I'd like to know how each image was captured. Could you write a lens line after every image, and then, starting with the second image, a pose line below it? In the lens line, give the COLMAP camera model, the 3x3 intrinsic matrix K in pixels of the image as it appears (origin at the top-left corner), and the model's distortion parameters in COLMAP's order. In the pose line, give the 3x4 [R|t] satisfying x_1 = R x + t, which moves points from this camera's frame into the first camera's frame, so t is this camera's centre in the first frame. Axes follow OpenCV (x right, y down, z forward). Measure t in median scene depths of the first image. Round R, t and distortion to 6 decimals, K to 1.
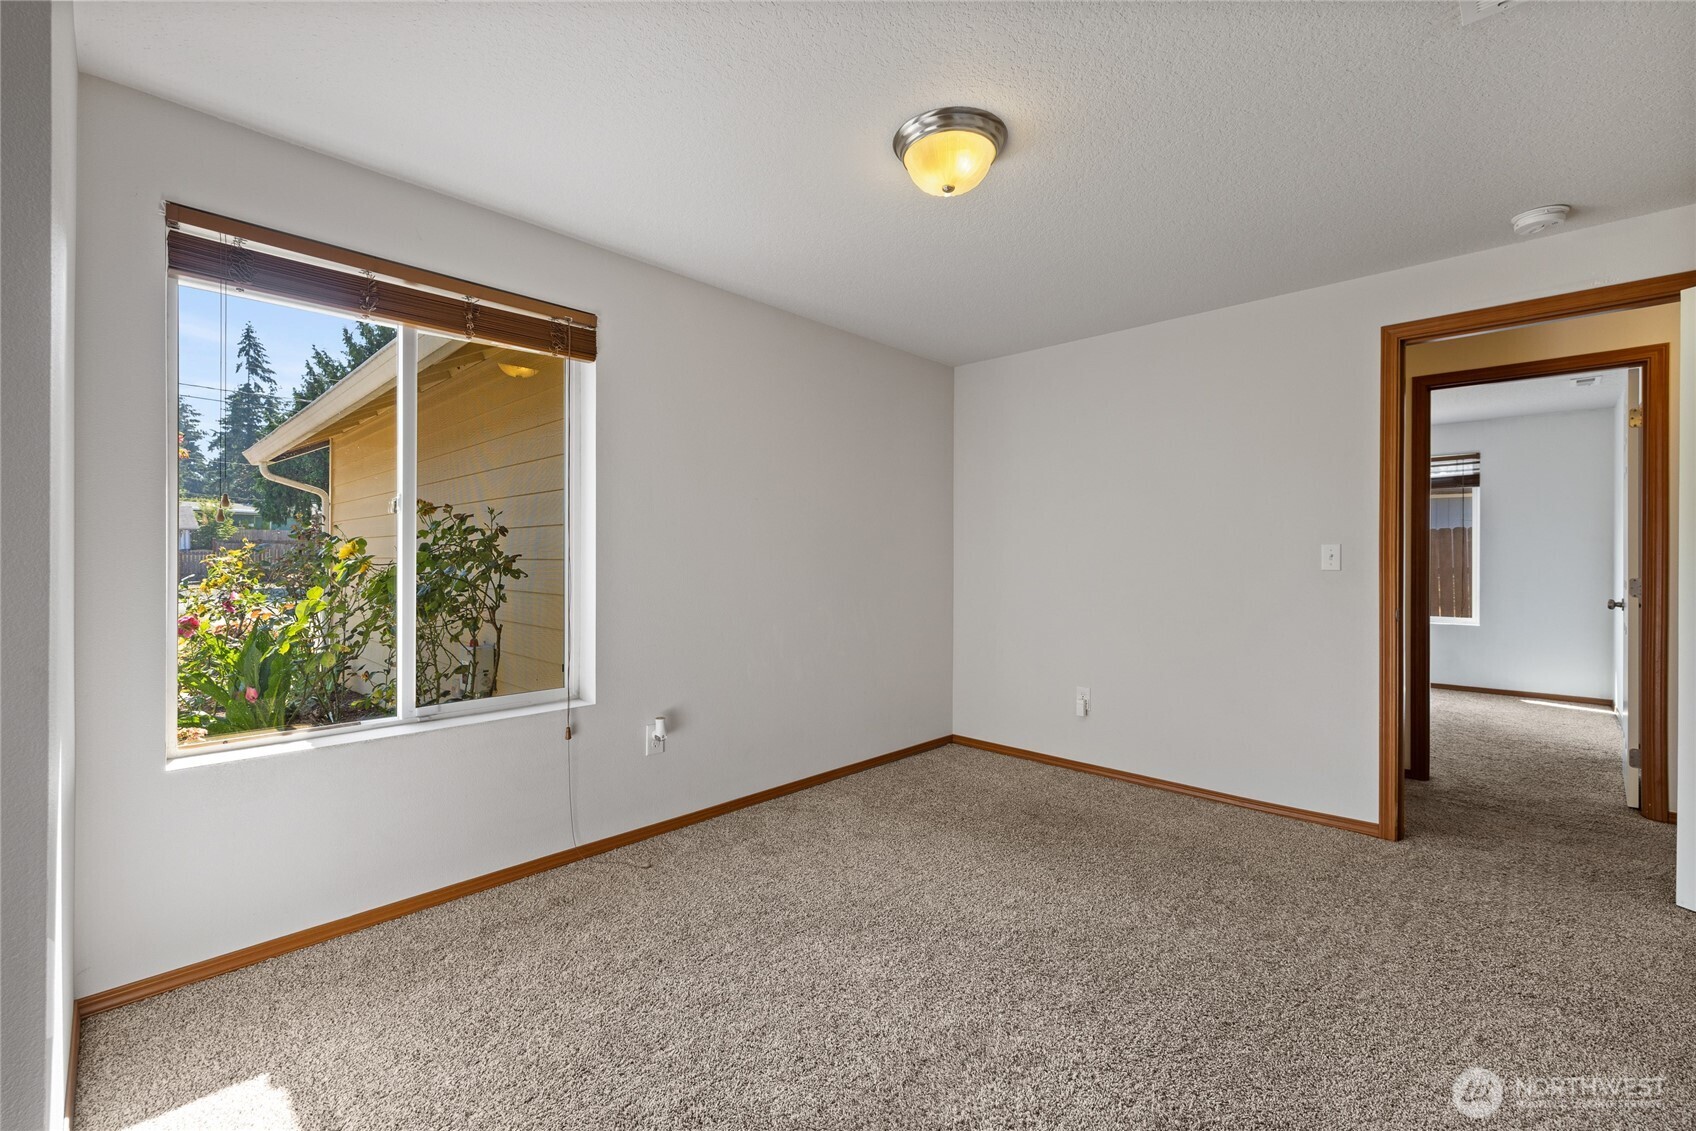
lens RADIAL K [[711.5, 0, 842.2], [0, 711.5, 555.7], [0, 0, 1]] dist [0.002038, 0.000365]
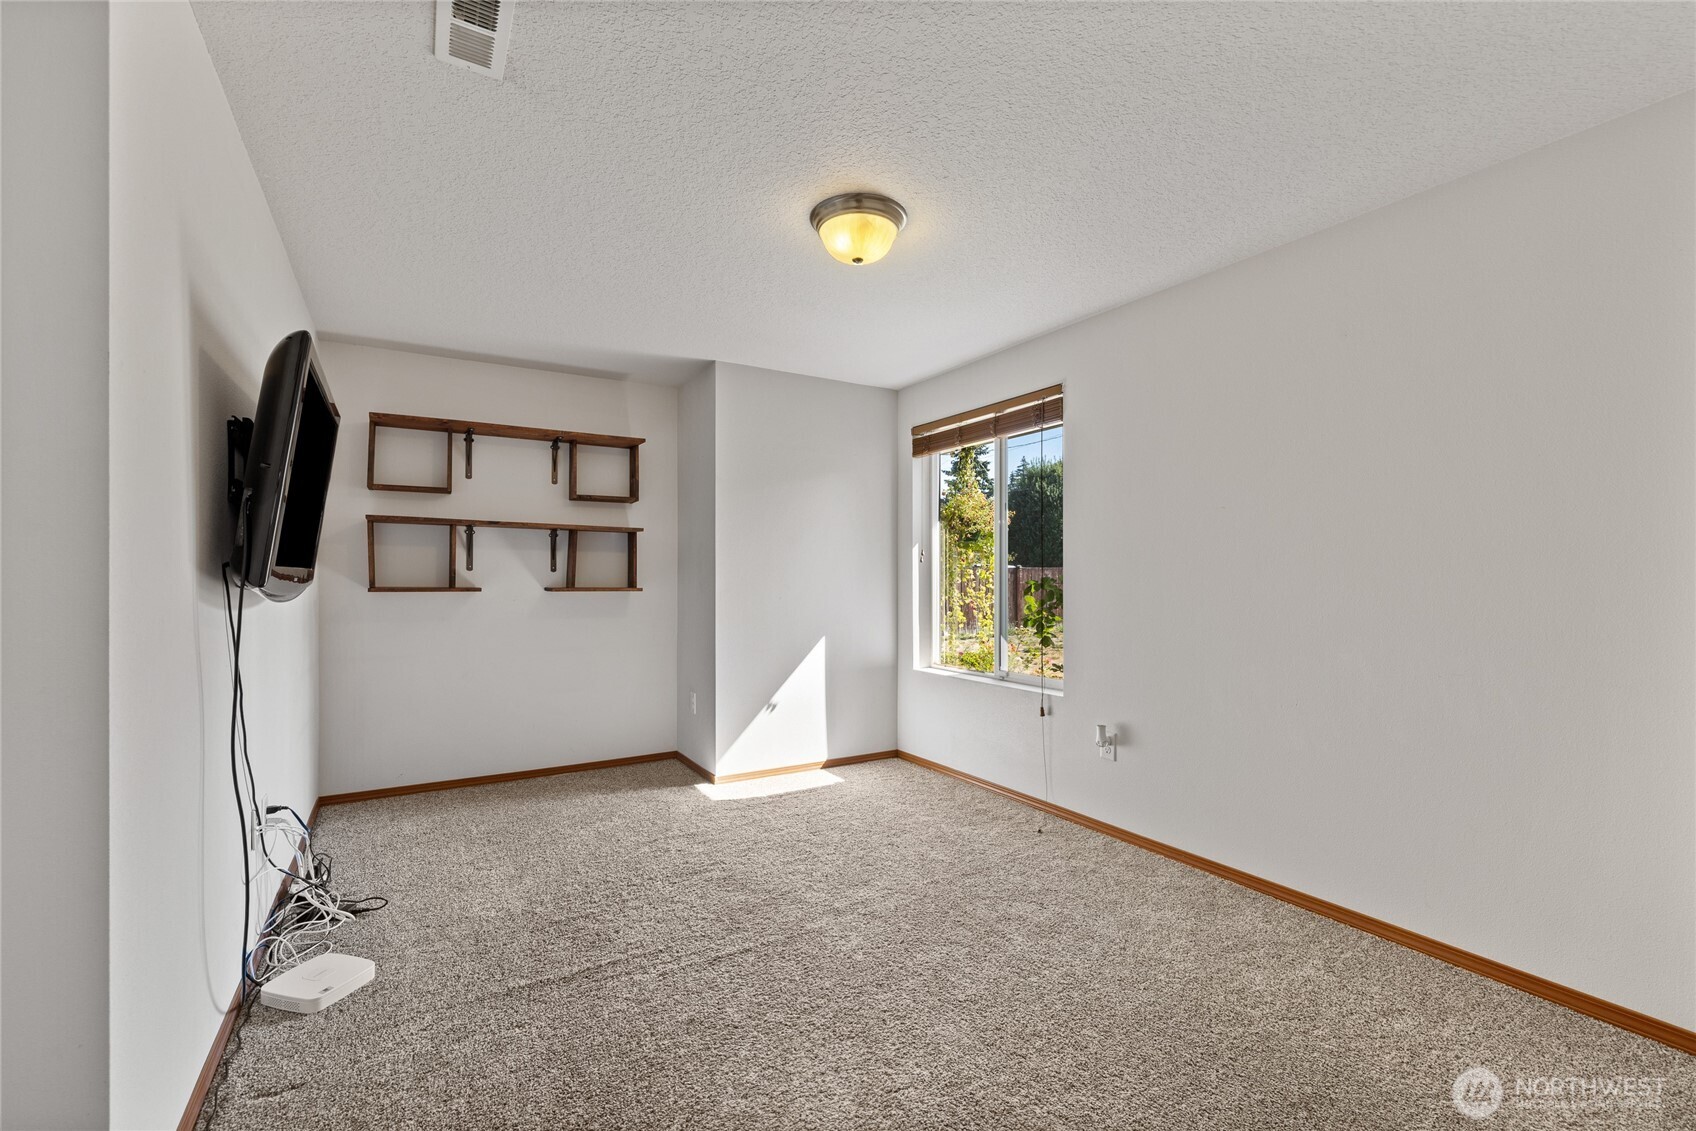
lens RADIAL K [[713.1, 0, 847.3], [0, 713.1, 580.8], [0, 0, 1]] dist [0.000287, 0.000048]
pose [[-0.257789, 0.001971, -0.966199, 1.176754], [0.002310, 0.999996, 0.001424, 0.004469], [0.966198, -0.001865, -0.257793, 1.186325]]
